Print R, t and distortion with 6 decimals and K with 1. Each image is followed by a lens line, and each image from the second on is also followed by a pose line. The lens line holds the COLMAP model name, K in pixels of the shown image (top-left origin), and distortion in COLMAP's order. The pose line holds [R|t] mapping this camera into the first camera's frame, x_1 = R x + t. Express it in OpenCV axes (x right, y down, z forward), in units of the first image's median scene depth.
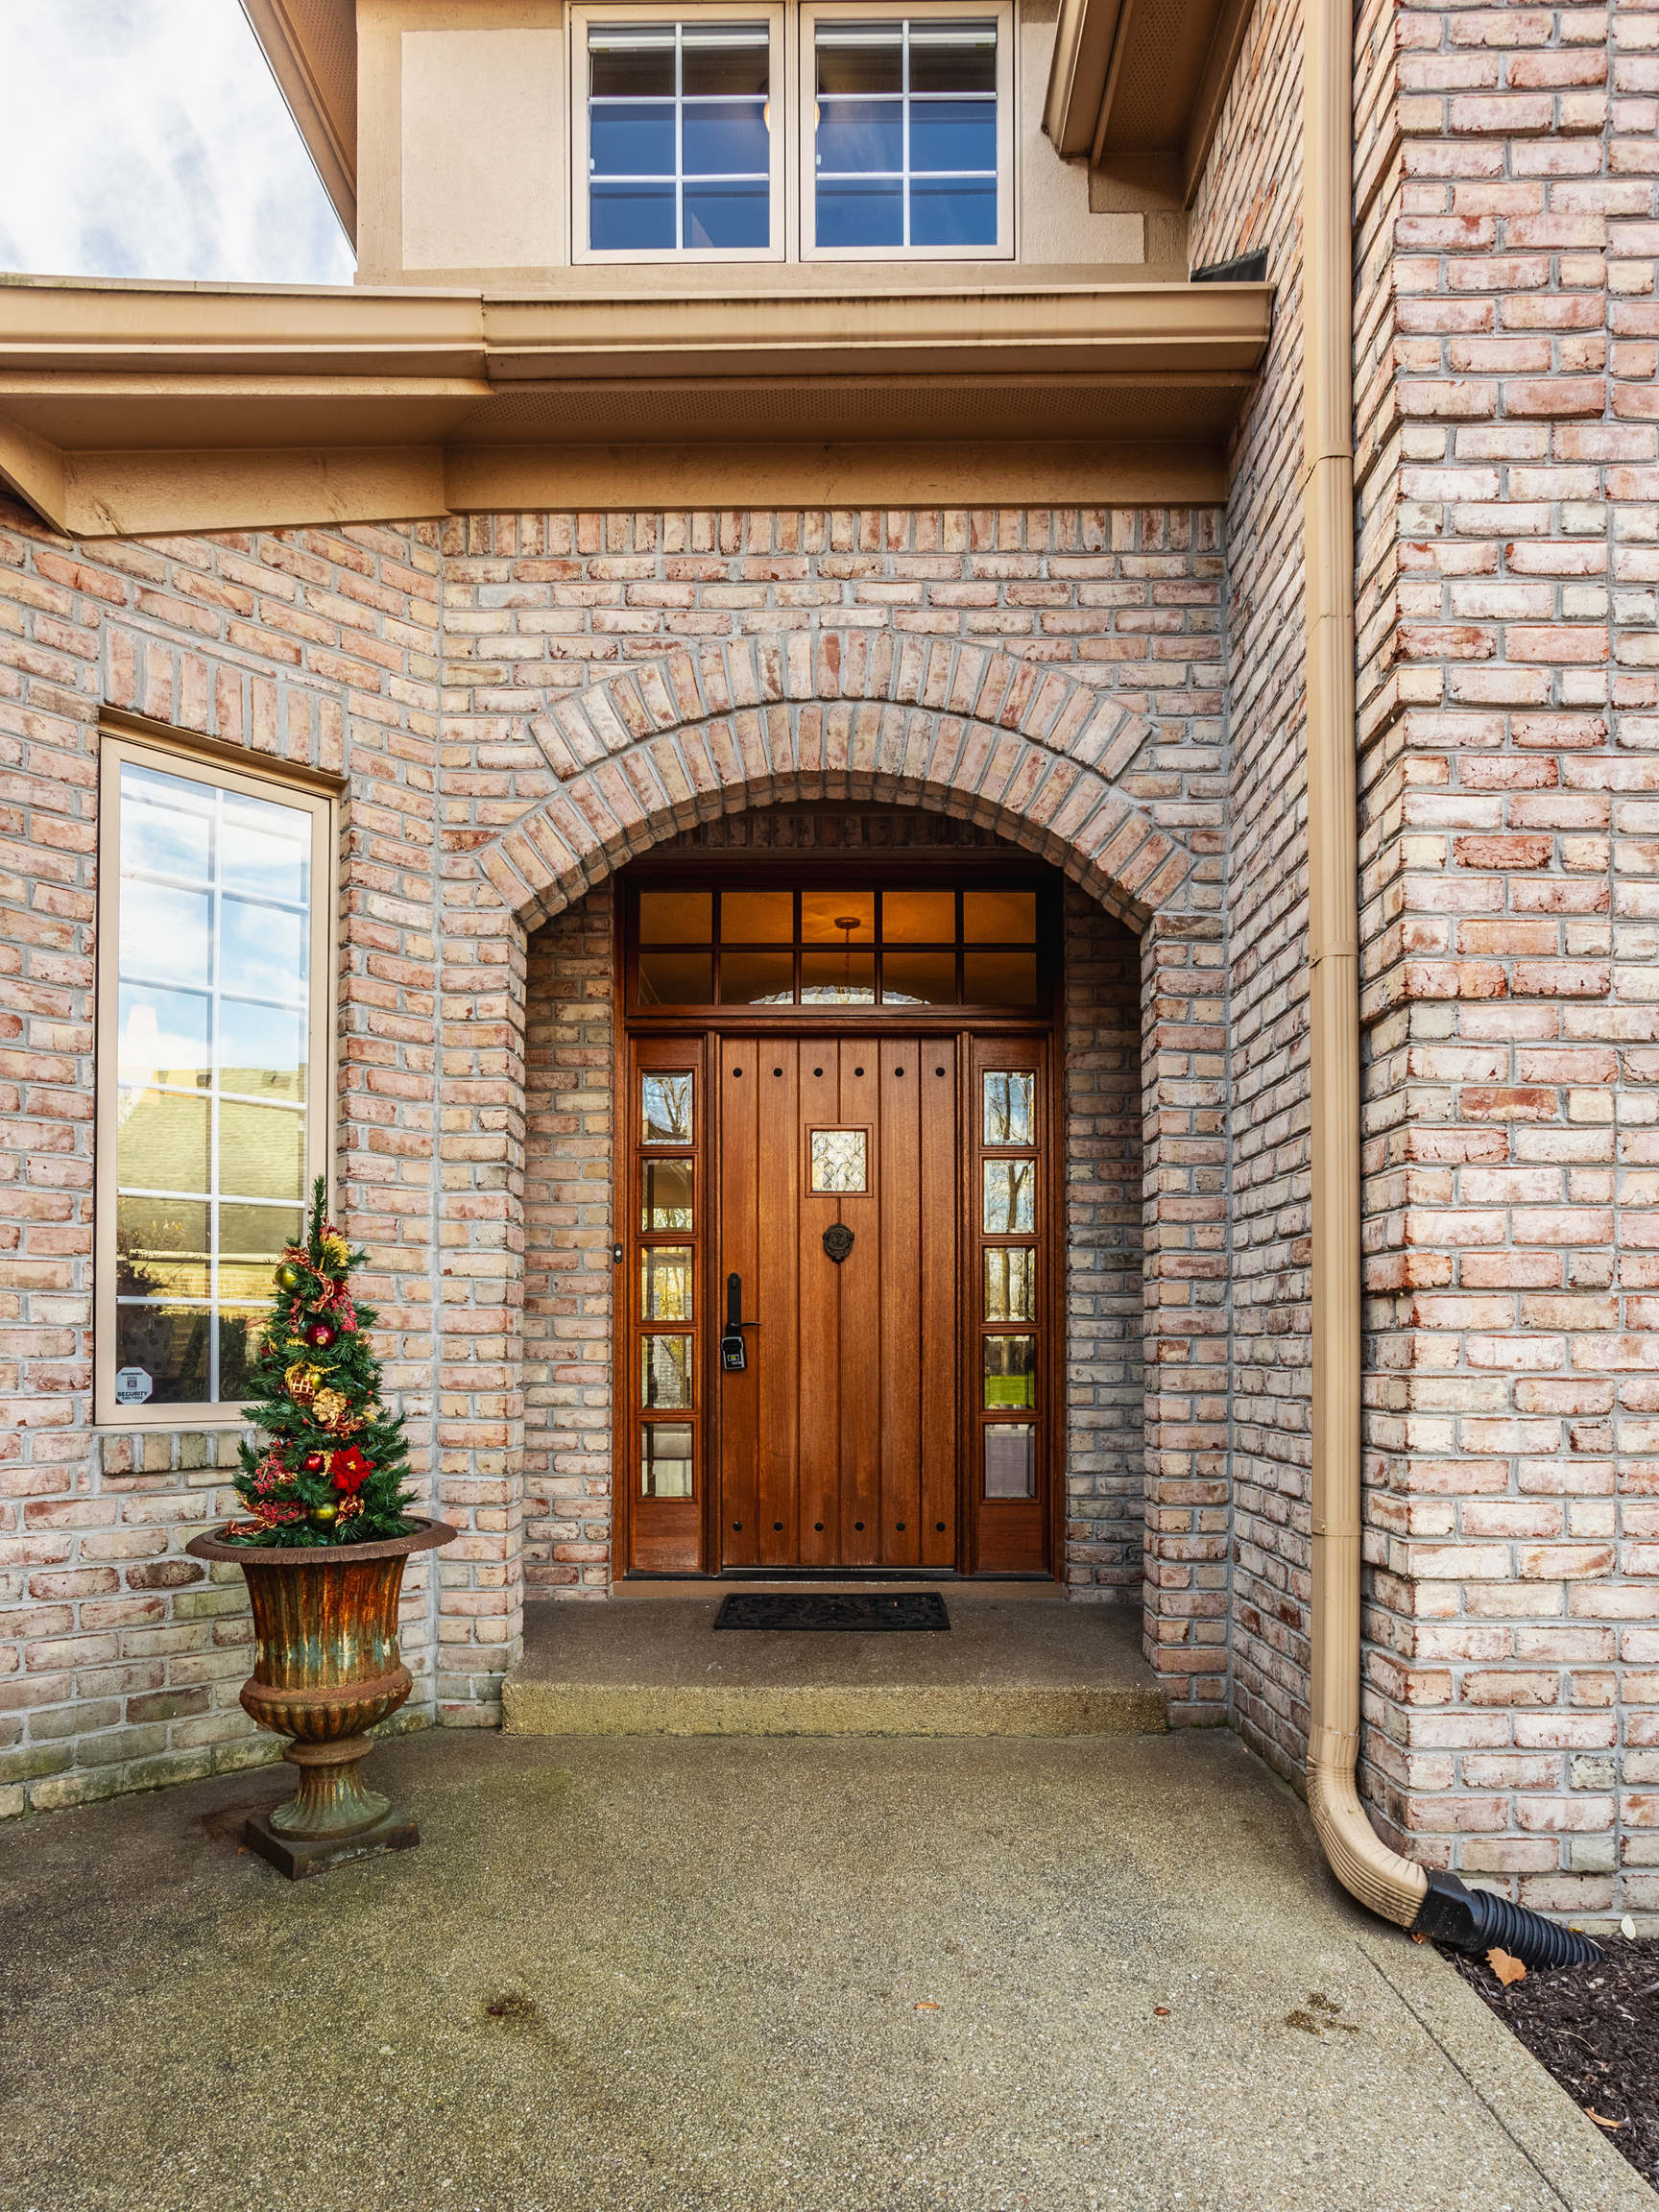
lens RADIAL K [[1268.0, 0, 828.7], [0, 1268.0, 1370.6], [0, 0, 1]] dist [-0.001113, 0.003478]
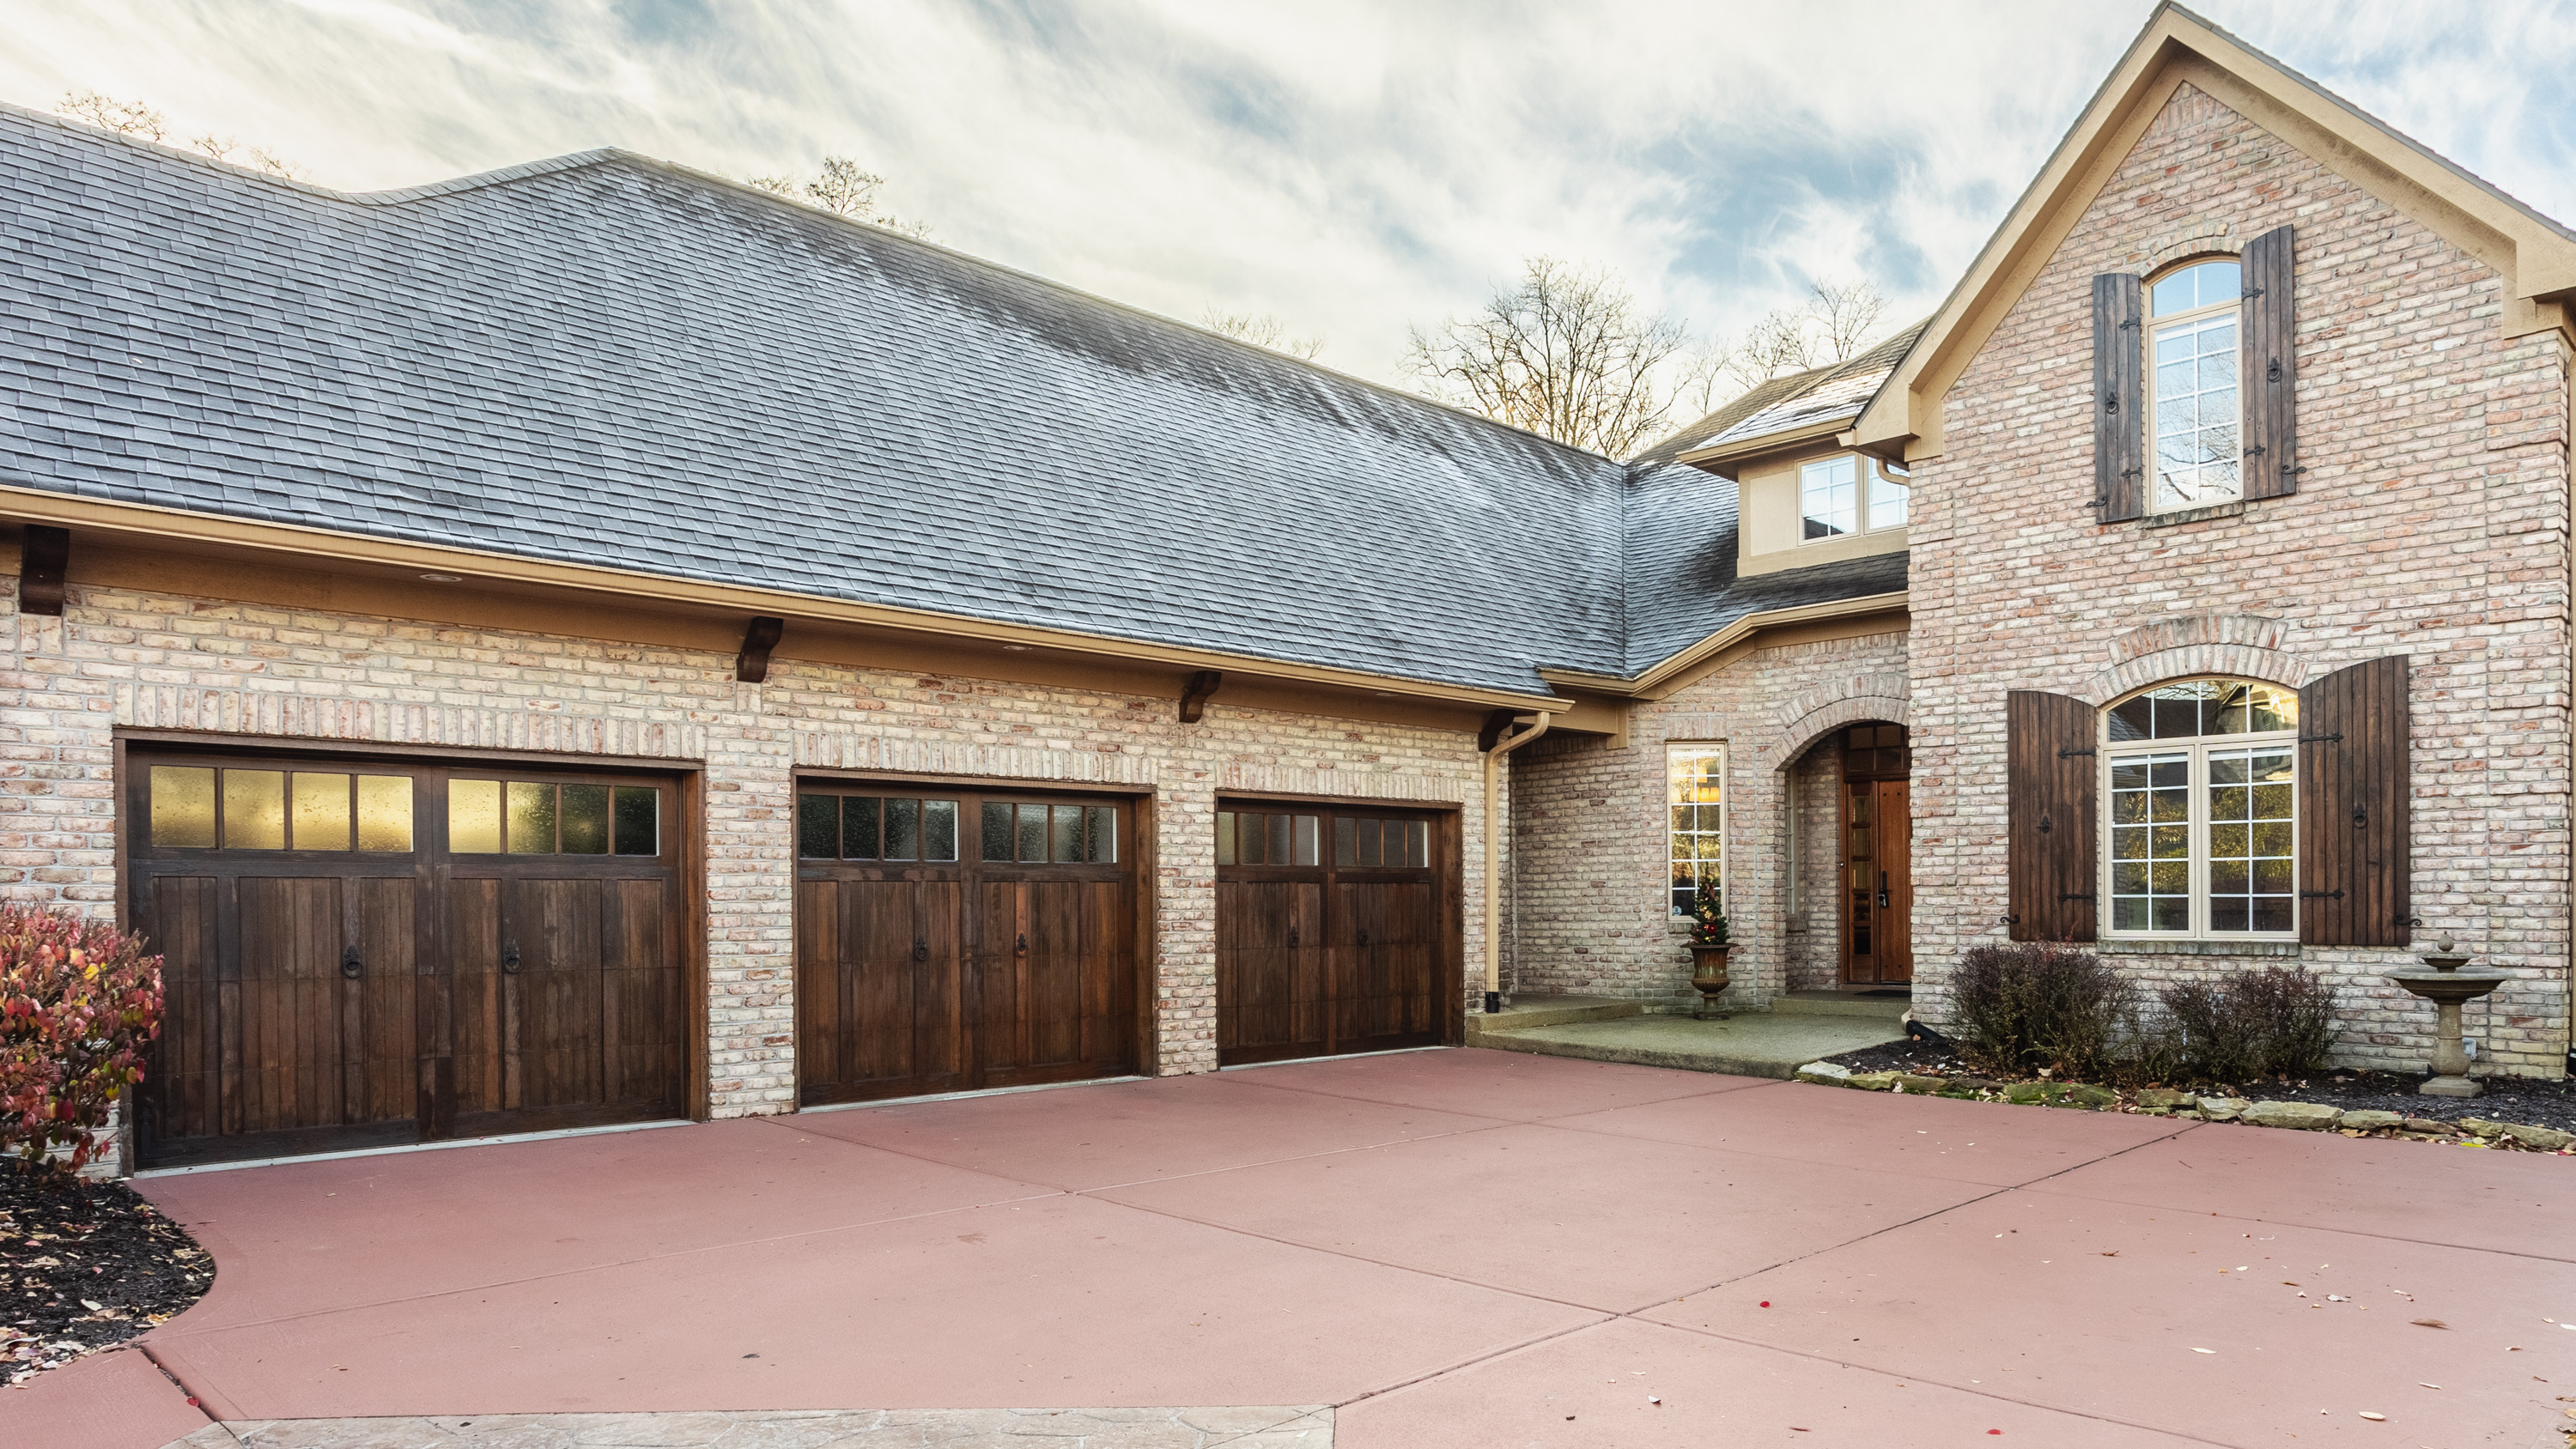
lens RADIAL K [[1778.2, 0, 1290.3], [0, 1778.2, 726.8], [0, 0, 1]] dist [-0.004441, -0.000284]
pose [[0.672843, -0.079046, -0.735550, 3.394431], [-0.001030, 0.994174, -0.107781, 0.048750], [0.739785, 0.073277, 0.668842, -4.463816]]
